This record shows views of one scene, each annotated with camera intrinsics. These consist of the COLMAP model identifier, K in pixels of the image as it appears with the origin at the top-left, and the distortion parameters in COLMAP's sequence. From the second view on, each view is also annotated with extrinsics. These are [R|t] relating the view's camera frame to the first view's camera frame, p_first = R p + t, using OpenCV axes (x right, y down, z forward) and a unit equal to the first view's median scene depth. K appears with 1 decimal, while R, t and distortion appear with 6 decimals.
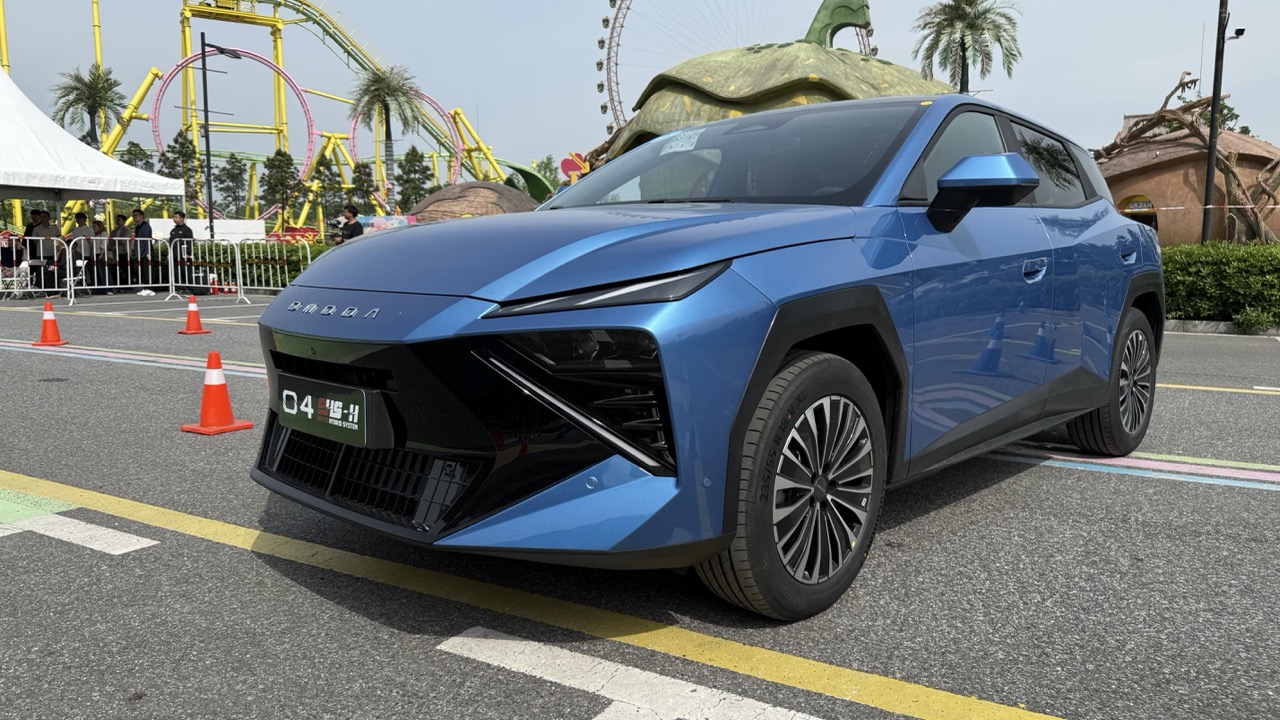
lens RADIAL K [[911.7, 0, 643.3], [0, 911.7, 370.5], [0, 0, 1]] dist [0.010632, -0.010204]
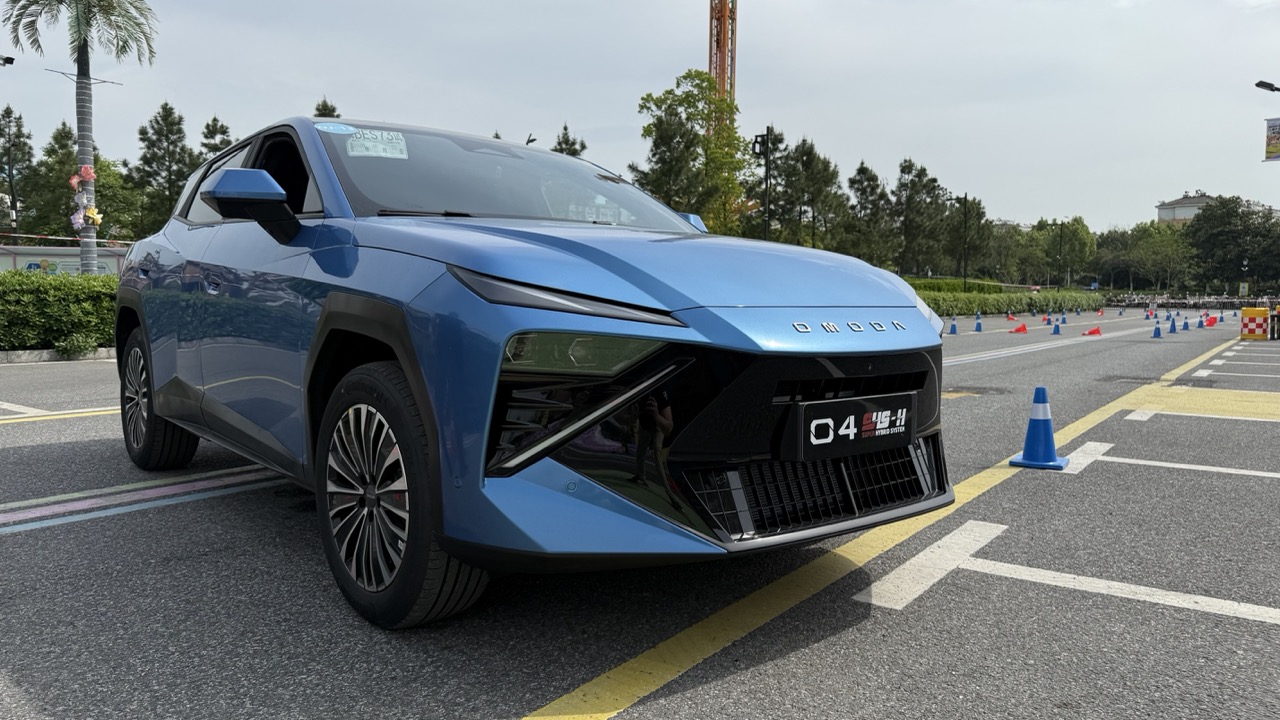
lens RADIAL K [[911.7, 0, 643.3], [0, 911.7, 370.5], [0, 0, 1]] dist [0.010632, -0.010204]
pose [[0.095271, -0.079844, 0.992244, -0.043820], [0.115255, 0.990959, 0.068675, -0.003581], [-0.988757, 0.107818, 0.103612, 0.037108]]
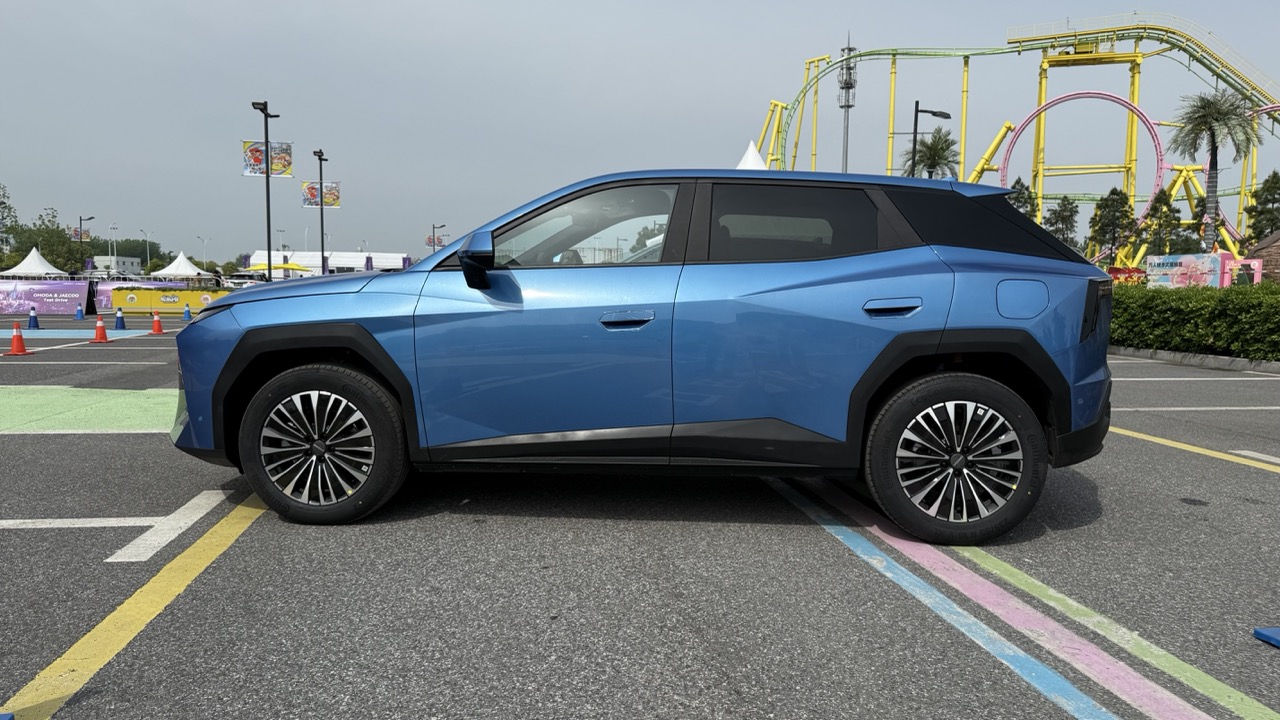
lens RADIAL K [[911.7, 0, 643.3], [0, 911.7, 370.5], [0, 0, 1]] dist [0.010632, -0.010204]
pose [[0.632786, 0.074770, -0.770708, 0.062403], [-0.108191, 0.994101, 0.007613, -0.002826], [0.766731, 0.078566, 0.637143, 0.013535]]
